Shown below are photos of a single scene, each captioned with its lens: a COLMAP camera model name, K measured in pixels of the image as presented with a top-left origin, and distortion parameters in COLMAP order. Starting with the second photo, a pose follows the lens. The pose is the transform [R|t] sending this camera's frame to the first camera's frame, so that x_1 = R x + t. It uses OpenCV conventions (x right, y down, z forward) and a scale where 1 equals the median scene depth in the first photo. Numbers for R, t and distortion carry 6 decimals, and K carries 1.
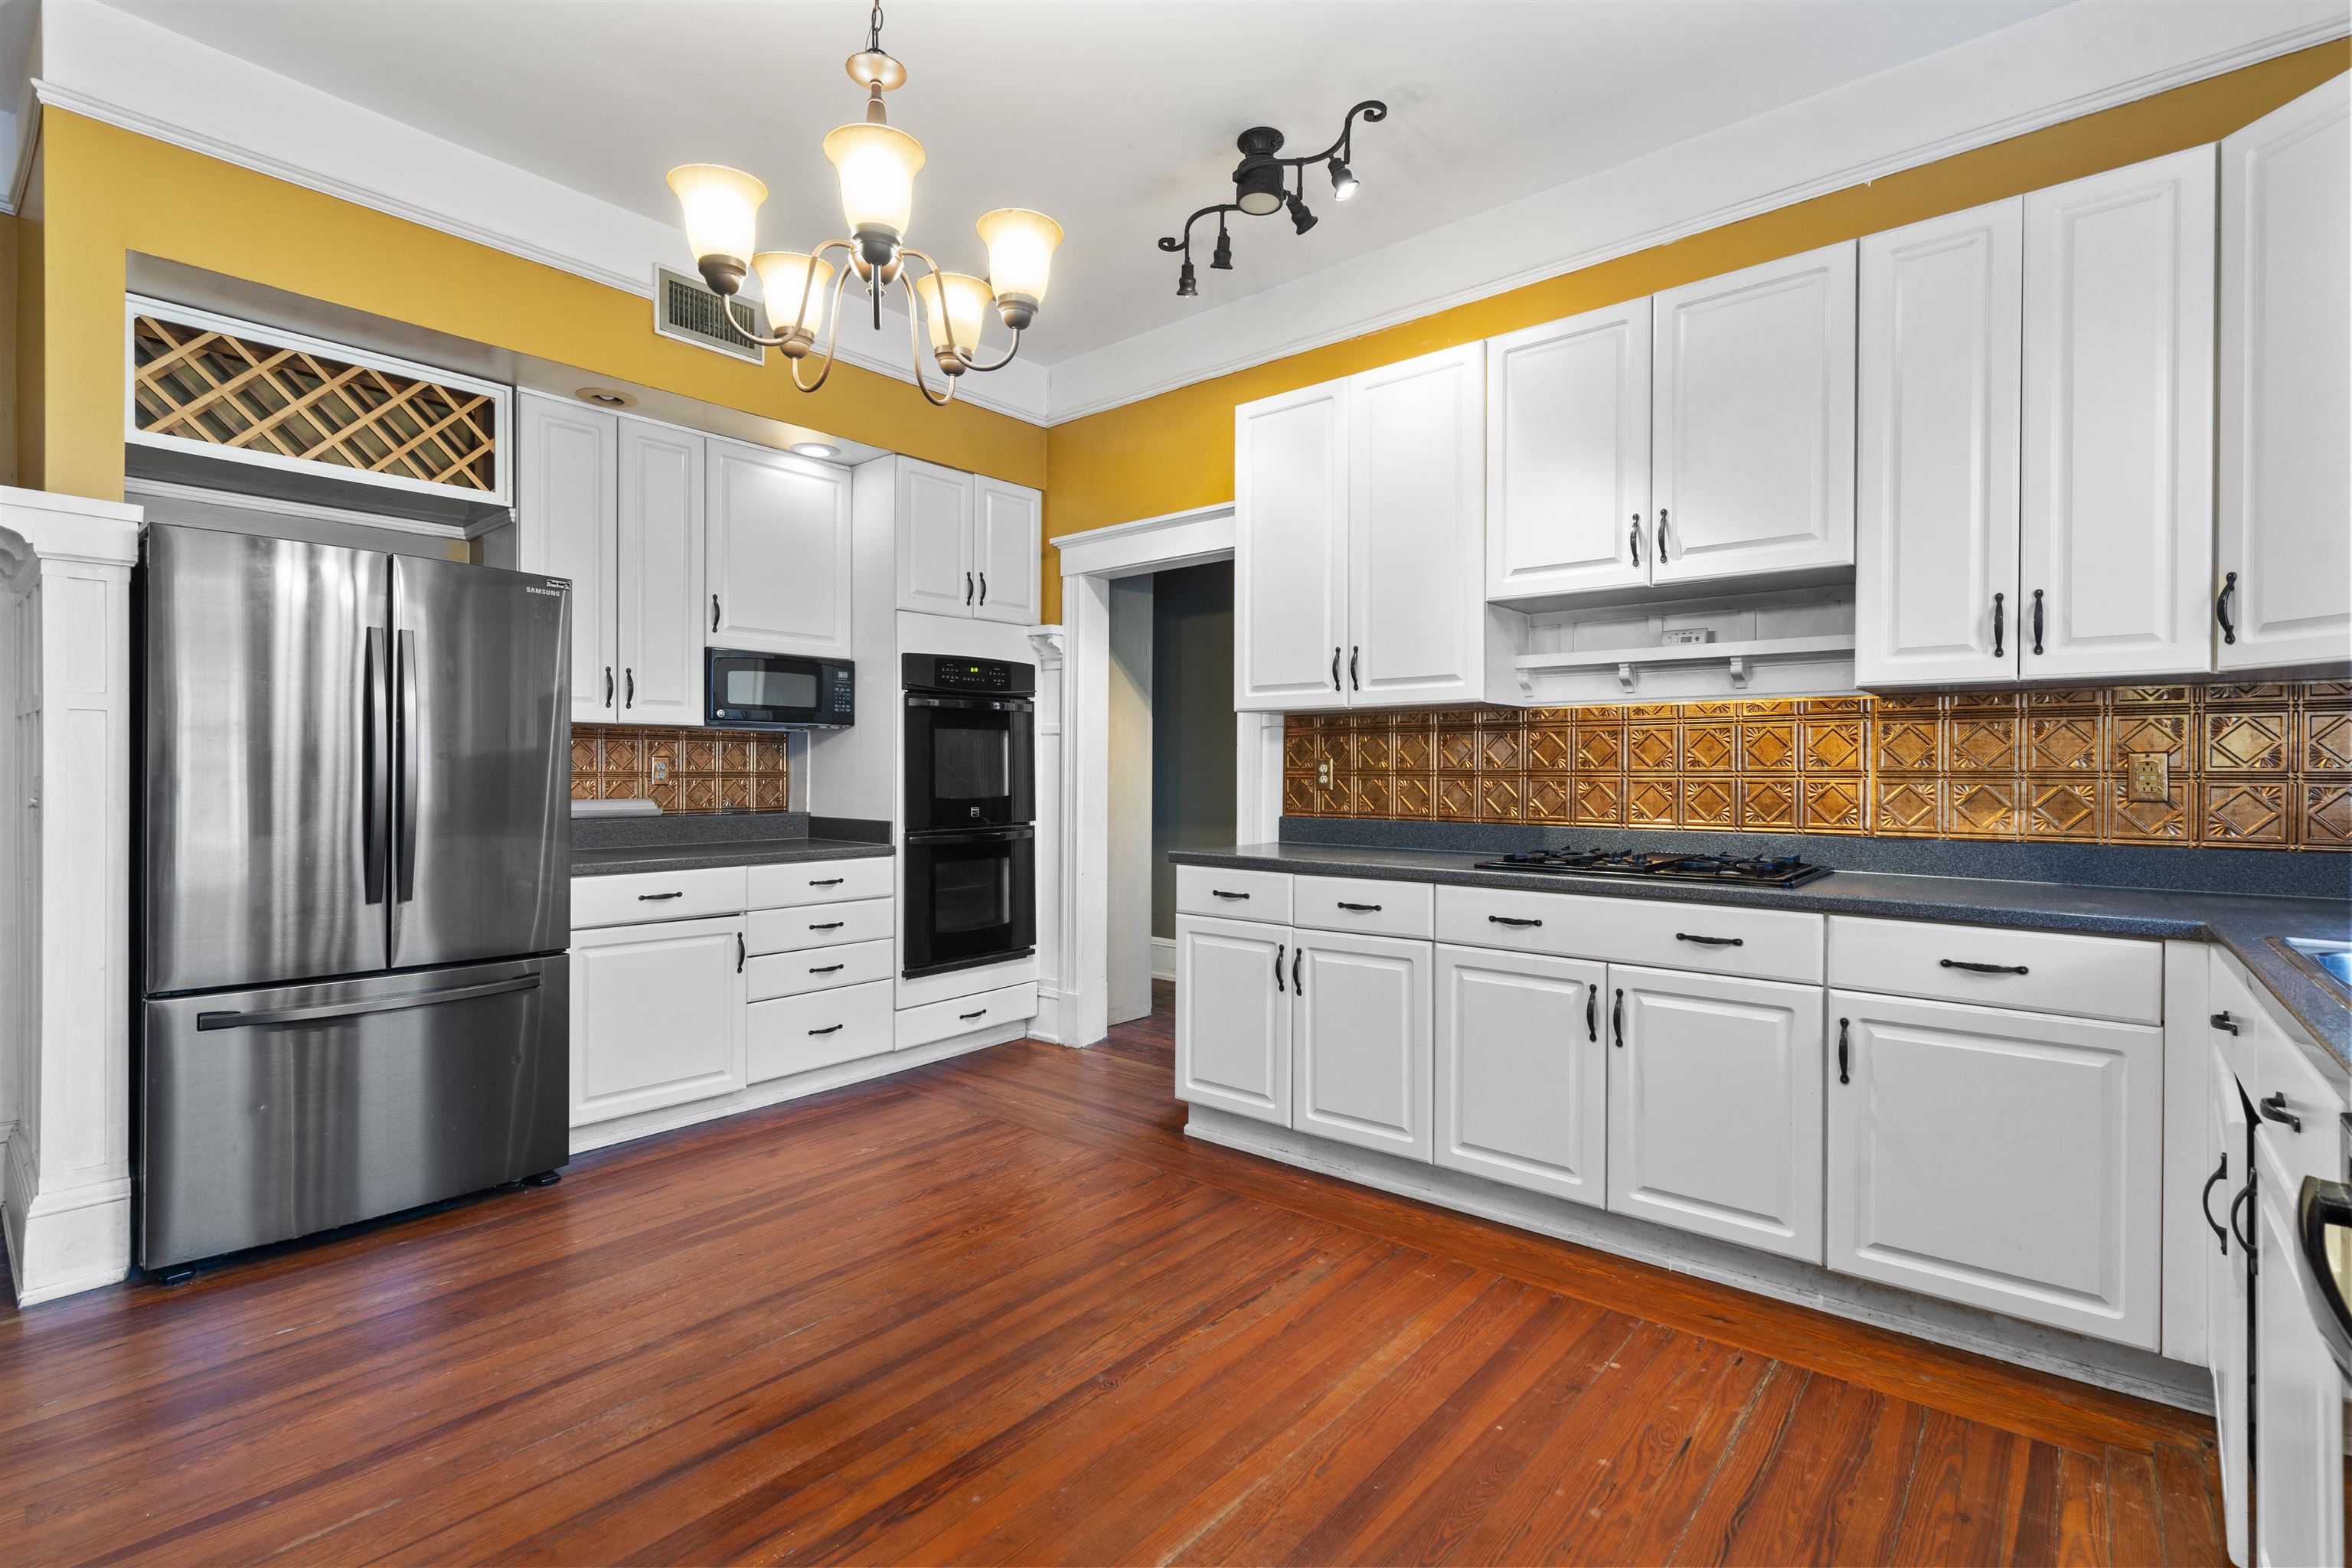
lens RADIAL K [[1080.6, 0, 1183.6], [0, 1080.6, 778.7], [0, 0, 1]] dist [0.001700, 0.000366]
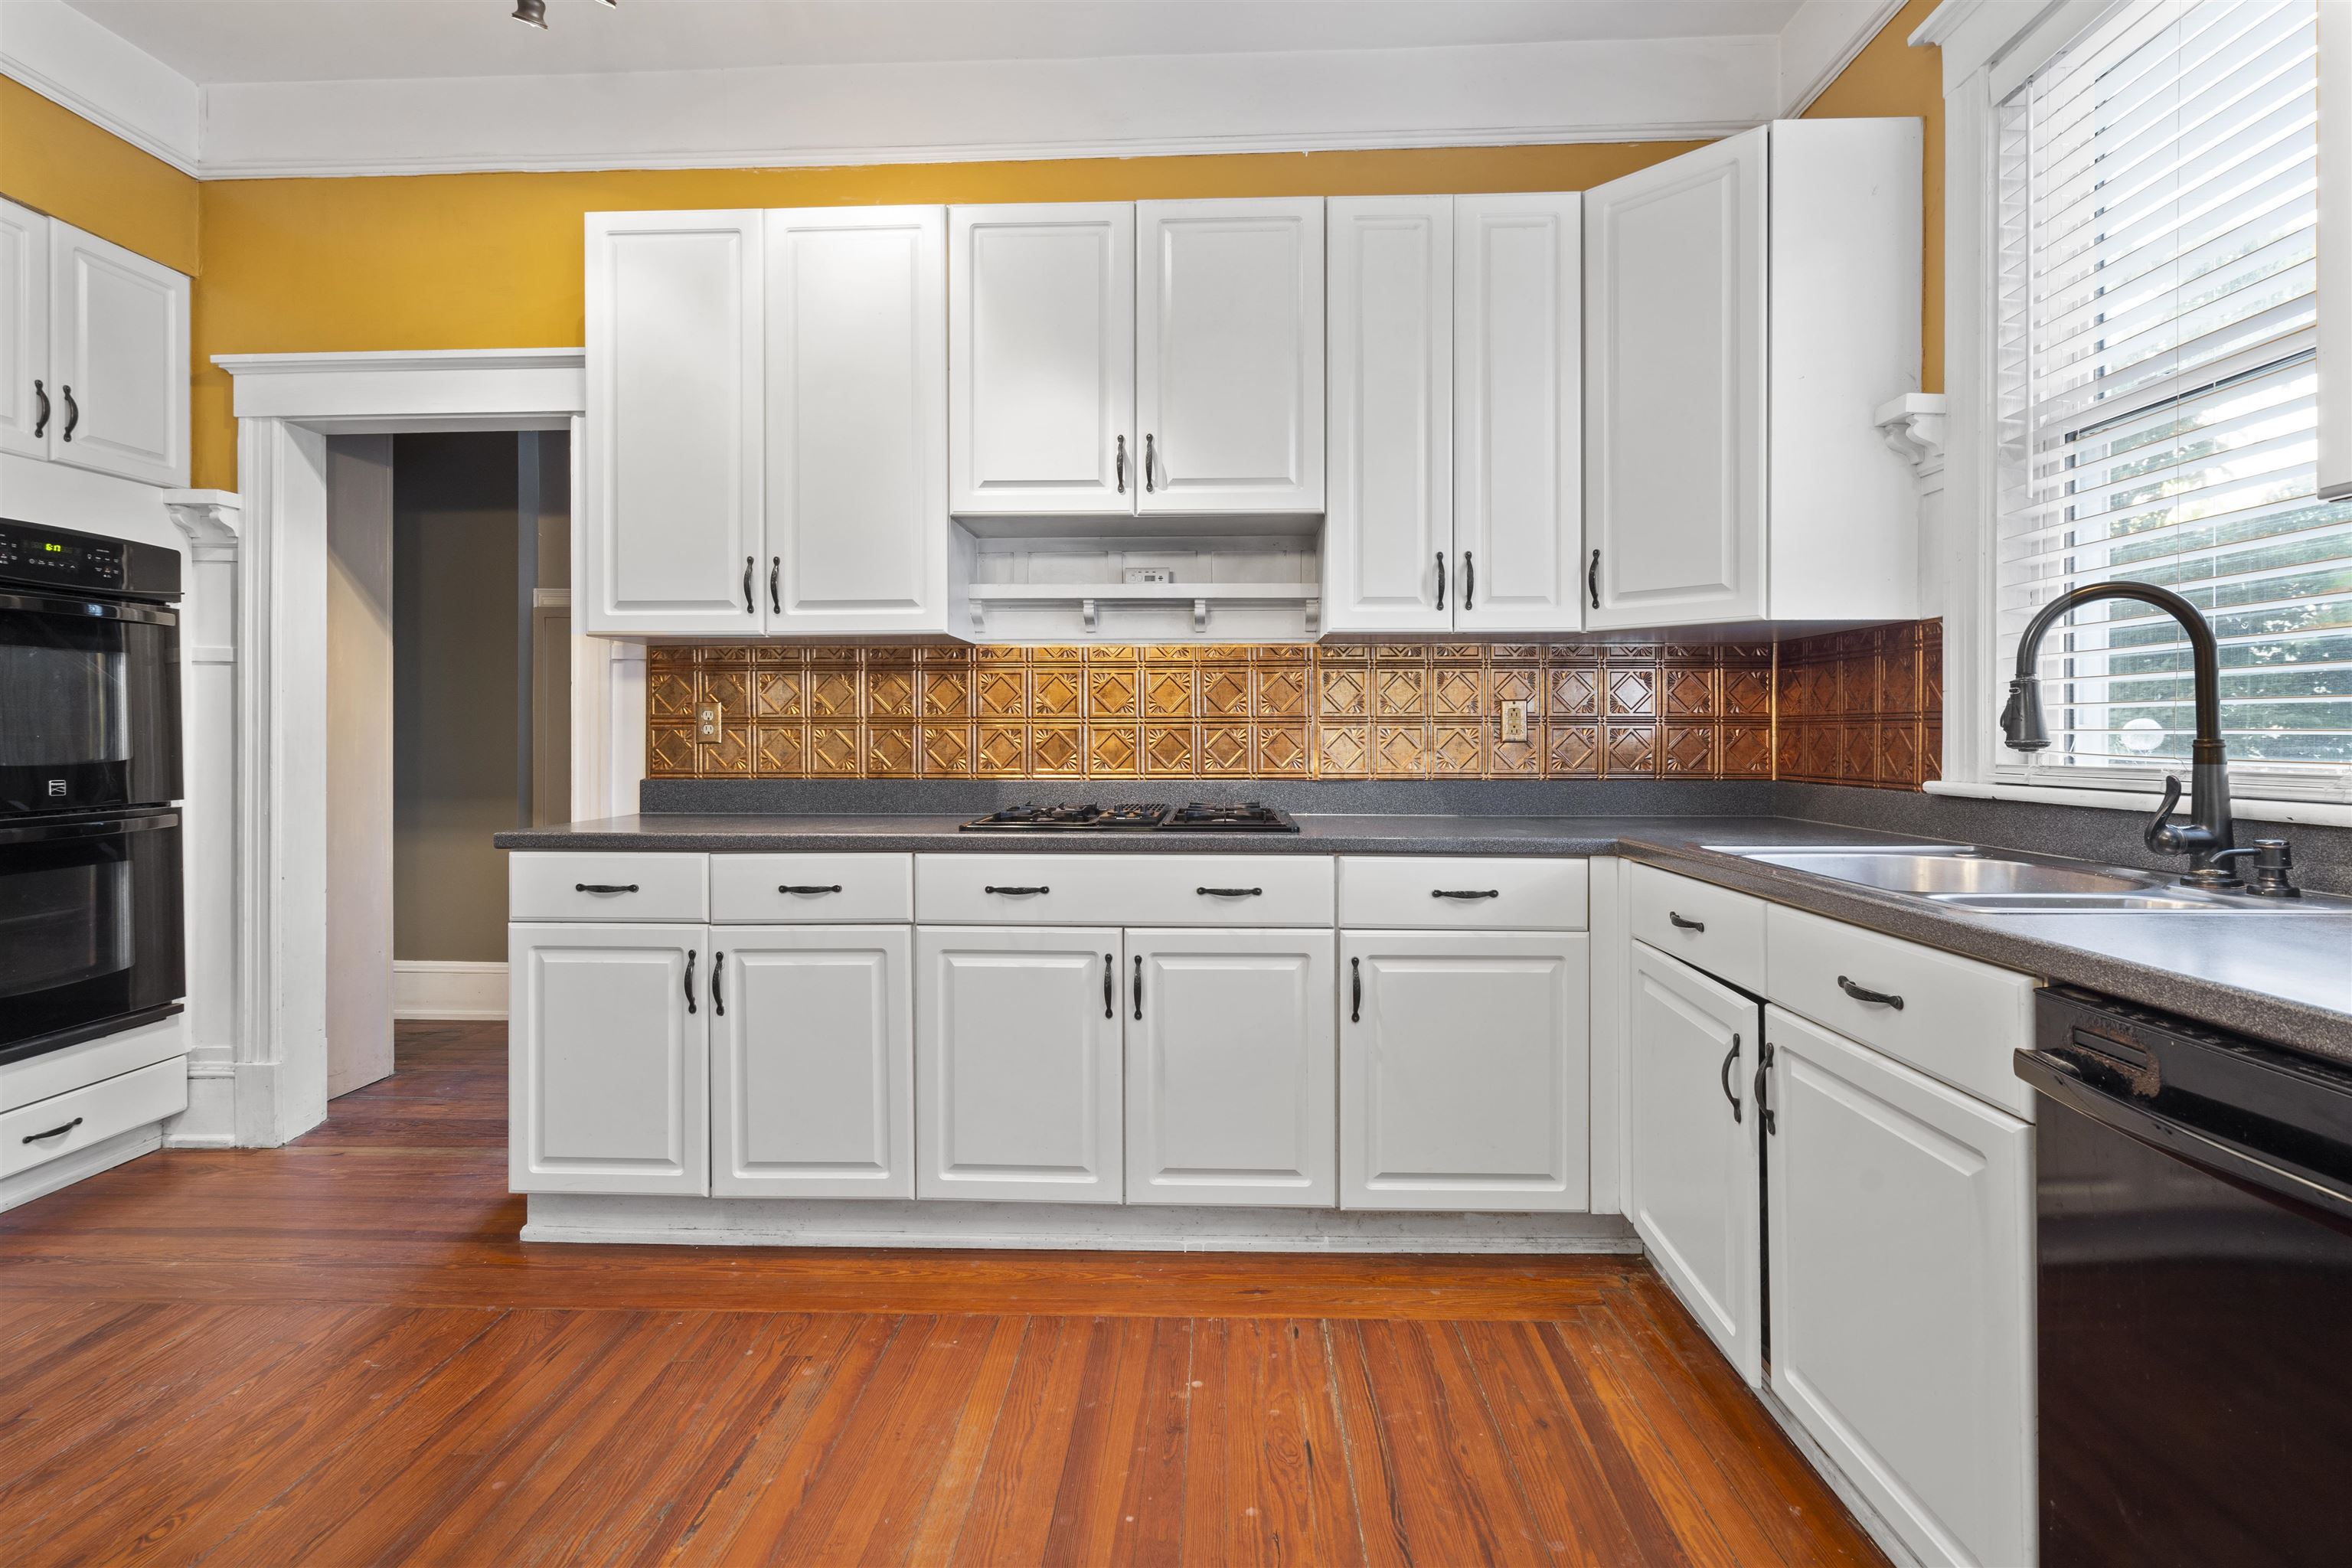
lens RADIAL K [[1127.2, 0, 1172.1], [0, 1127.2, 739.2], [0, 0, 1]] dist [-0.003112, 0.003724]
pose [[0.793448, -0.005299, 0.608614, -0.127226], [0.007334, 0.999973, -0.000855, 0.013861], [-0.608593, 0.005142, 0.793466, 0.209314]]
